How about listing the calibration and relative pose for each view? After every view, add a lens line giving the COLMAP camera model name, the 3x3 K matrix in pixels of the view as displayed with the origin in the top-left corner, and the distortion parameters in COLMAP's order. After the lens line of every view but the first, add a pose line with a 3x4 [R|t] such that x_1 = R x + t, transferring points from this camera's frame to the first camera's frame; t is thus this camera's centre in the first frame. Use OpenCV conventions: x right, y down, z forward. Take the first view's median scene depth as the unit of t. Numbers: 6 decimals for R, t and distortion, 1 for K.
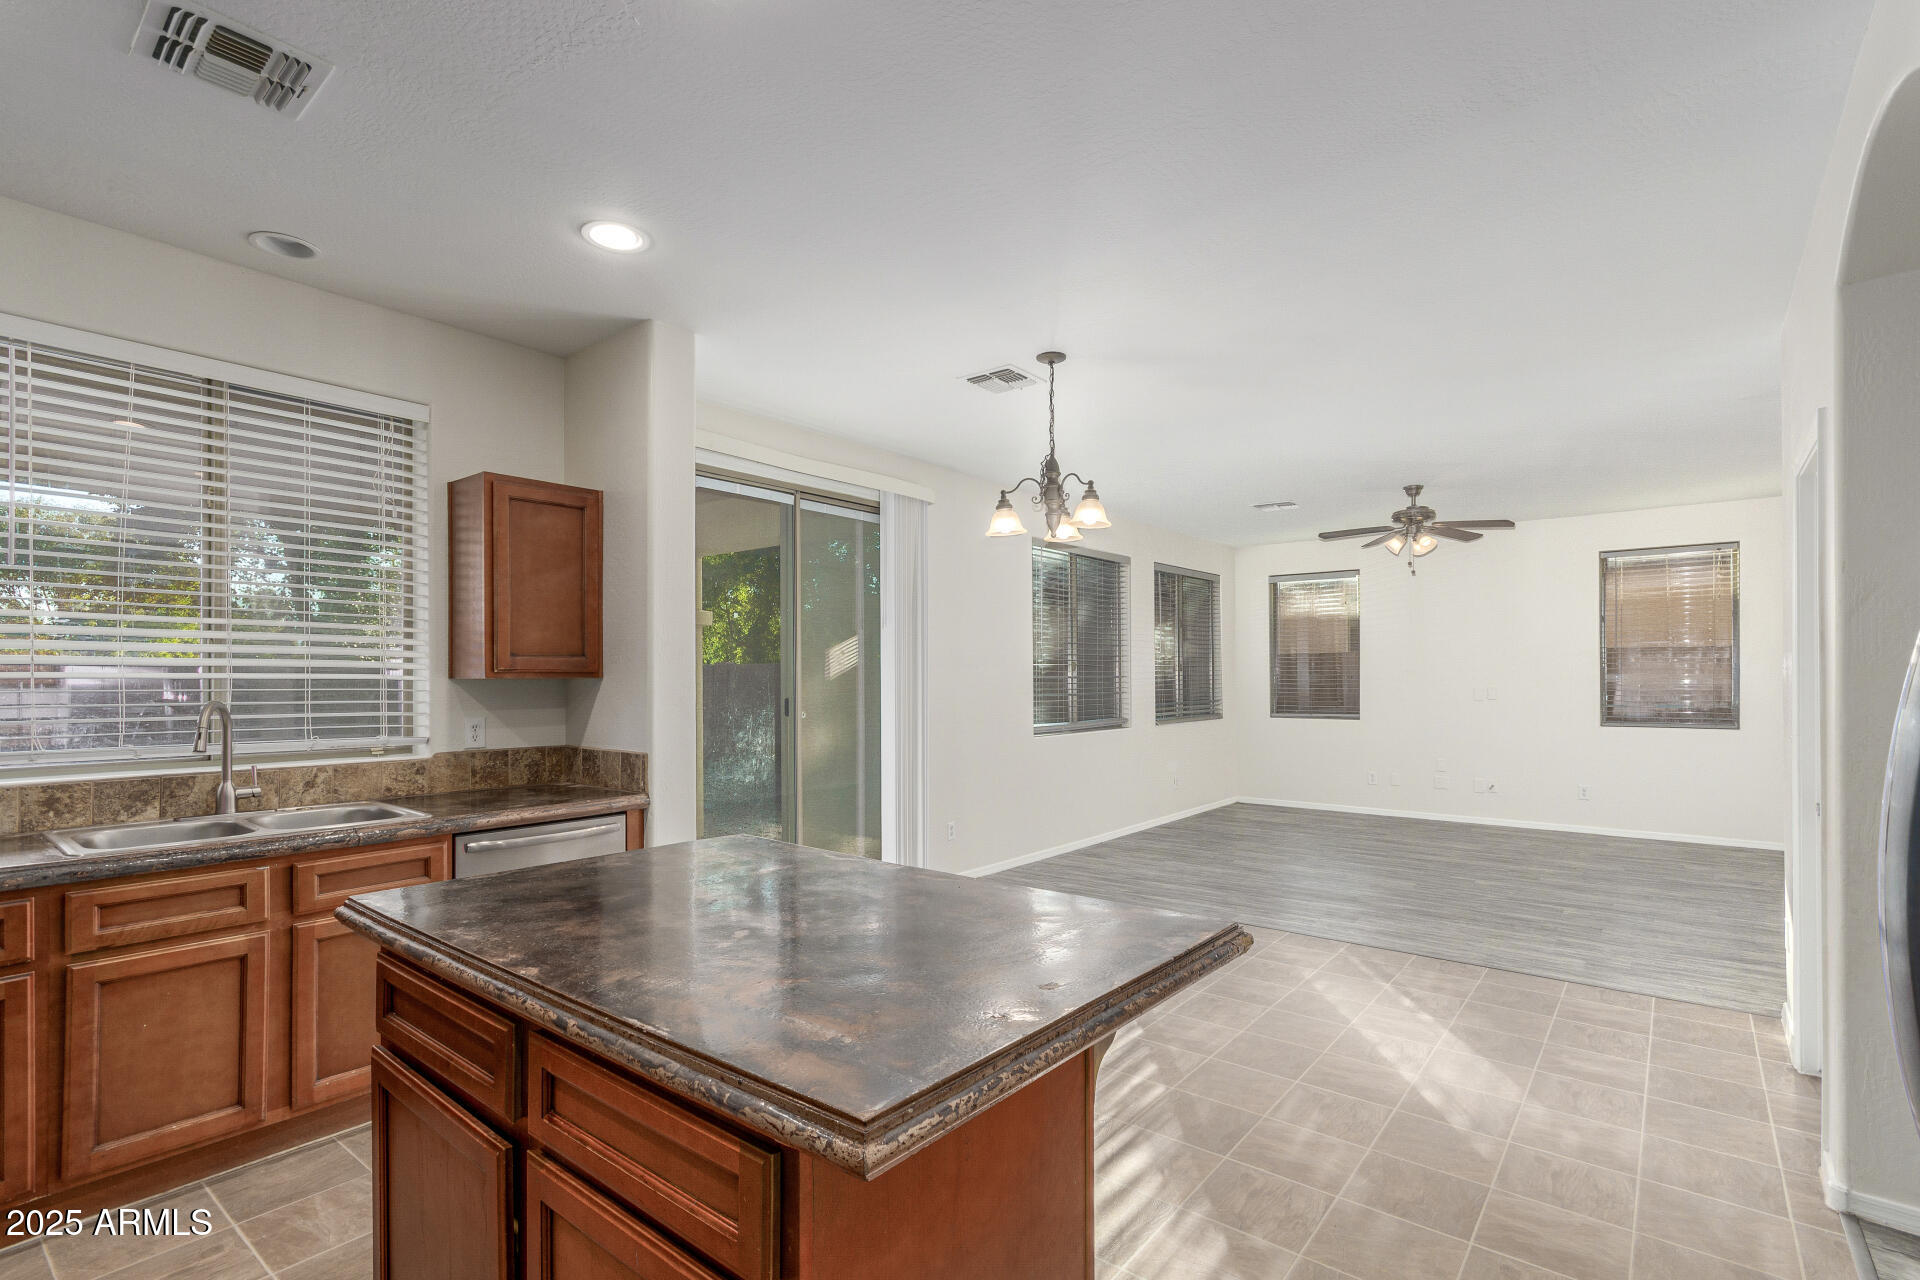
lens RADIAL K [[908.6, 0, 955.9], [0, 908.6, 665.1], [0, 0, 1]] dist [0.008094, 0.002807]
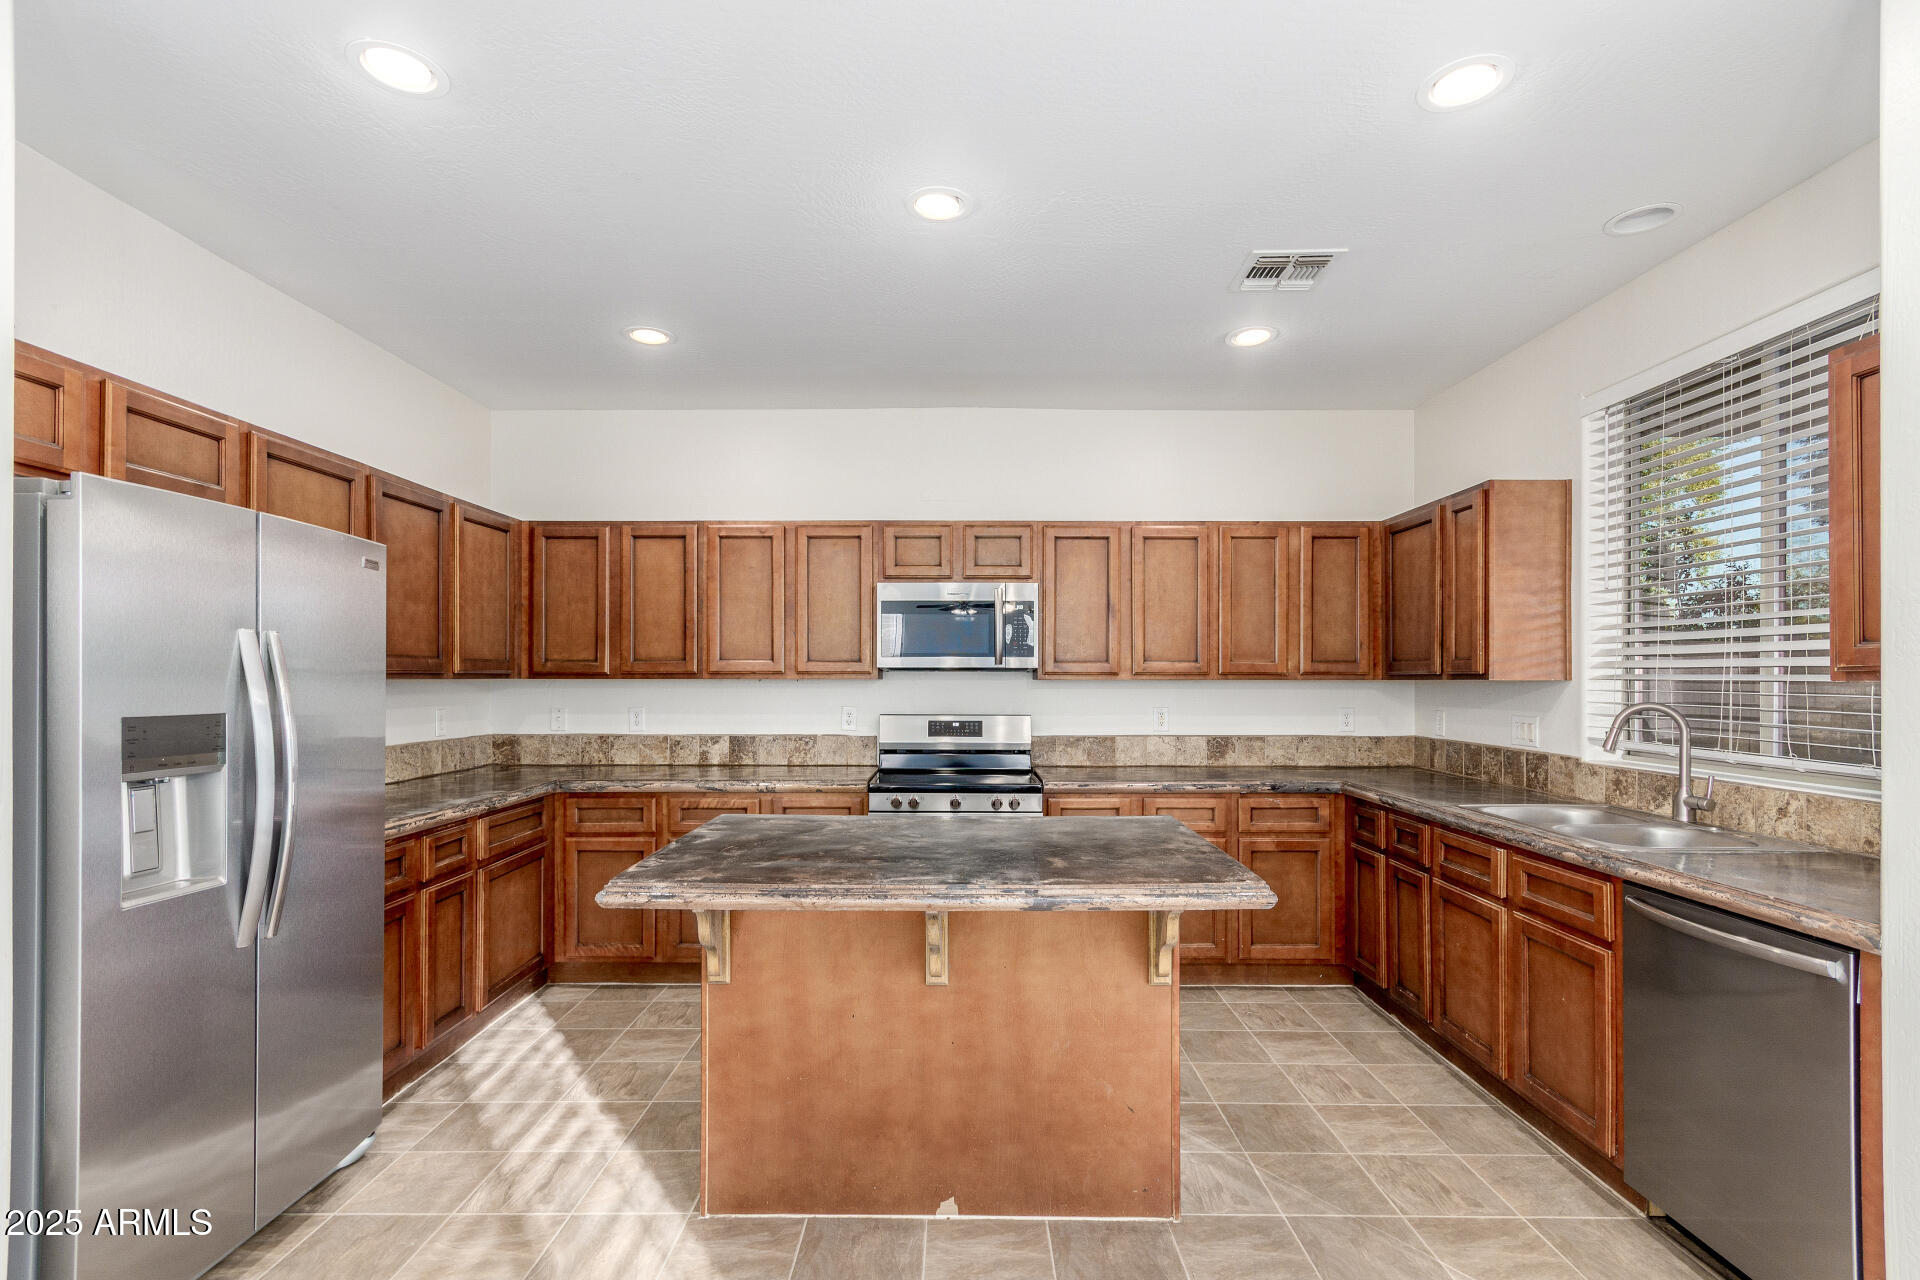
lens RADIAL K [[908.6, 0, 979.7], [0, 908.6, 686.2], [0, 0, 1]] dist [0.008094, 0.002807]
pose [[-0.759267, 0.007861, -0.650732, 0.410138], [0.009016, 0.999958, 0.001561, 0.013274], [0.650717, -0.004682, -0.759306, 1.317308]]
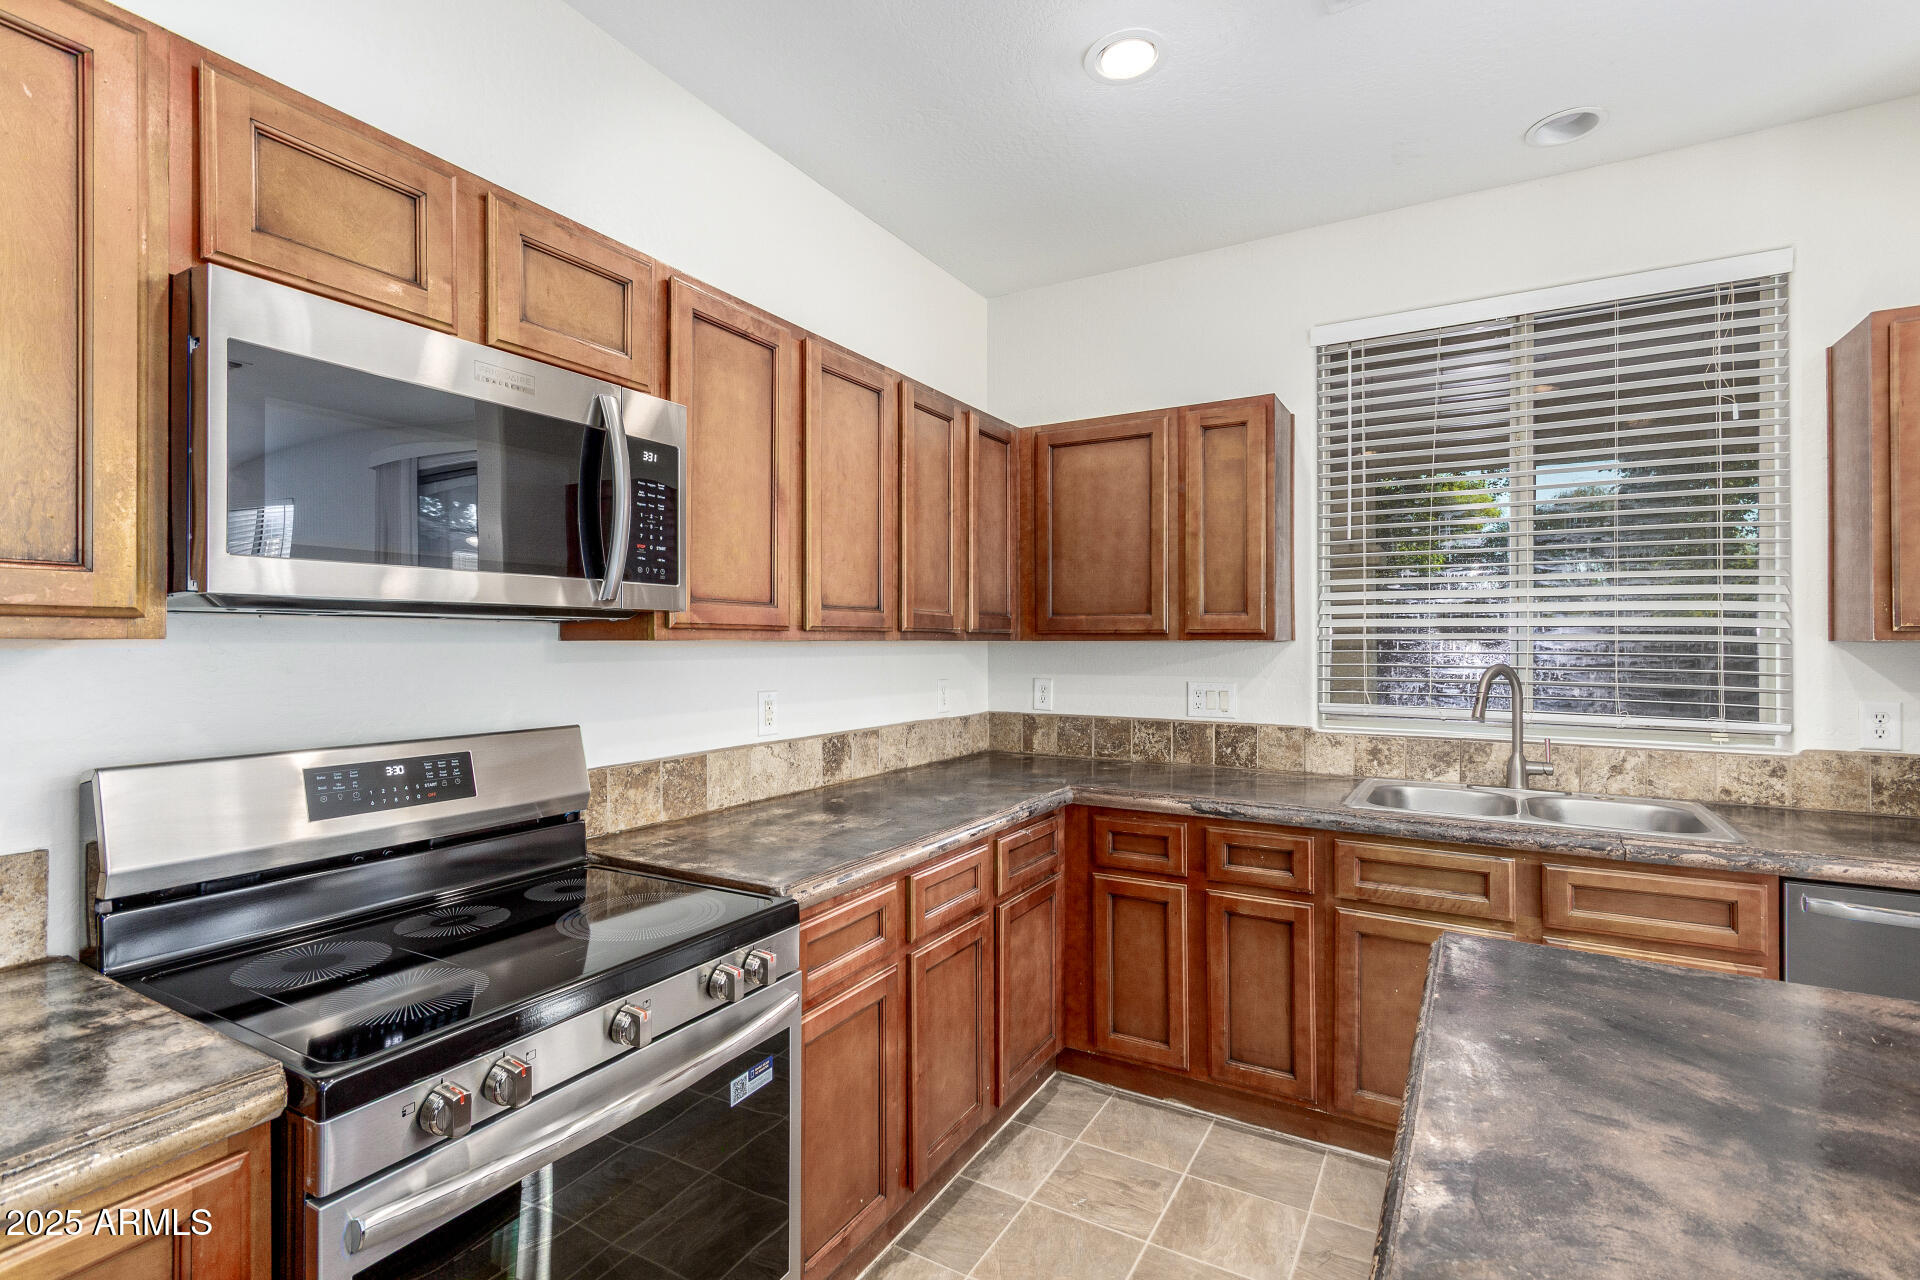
lens RADIAL K [[908.6, 0, 963.9], [0, 908.6, 639.7], [0, 0, 1]] dist [0.008094, 0.002807]
pose [[0.169804, 0.003501, -0.985472, 0.003774], [0.010566, 0.999930, 0.005374, 0.003573], [0.985421, -0.011325, 0.169755, 0.320736]]
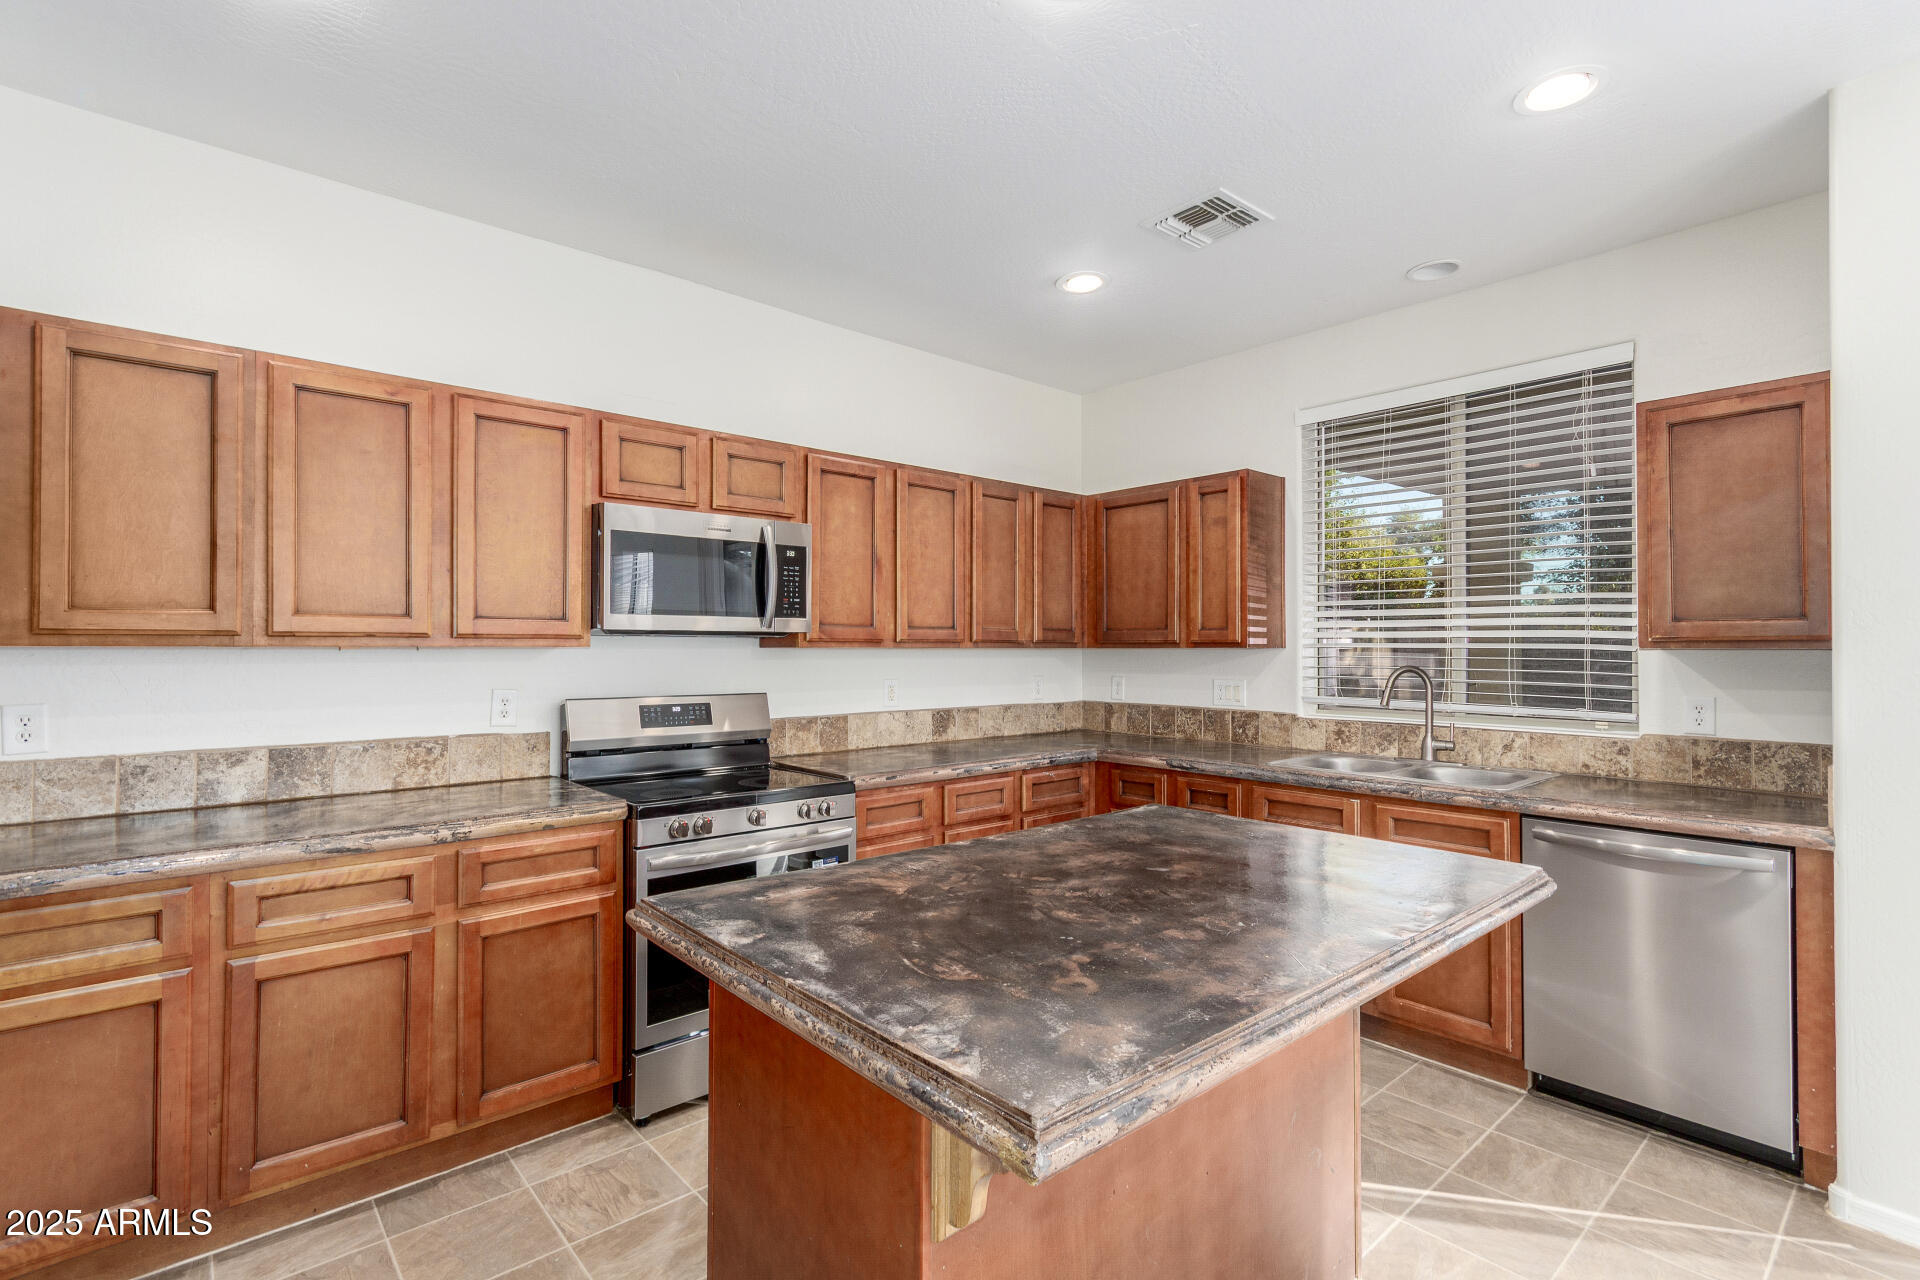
lens RADIAL K [[908.6, 0, 967.4], [0, 908.6, 640.5], [0, 0, 1]] dist [0.008094, 0.002807]
pose [[-0.142099, -0.005017, -0.989840, 0.493214], [0.010906, 0.999919, -0.006633, 0.006803], [0.989792, -0.011738, -0.142033, 0.605225]]
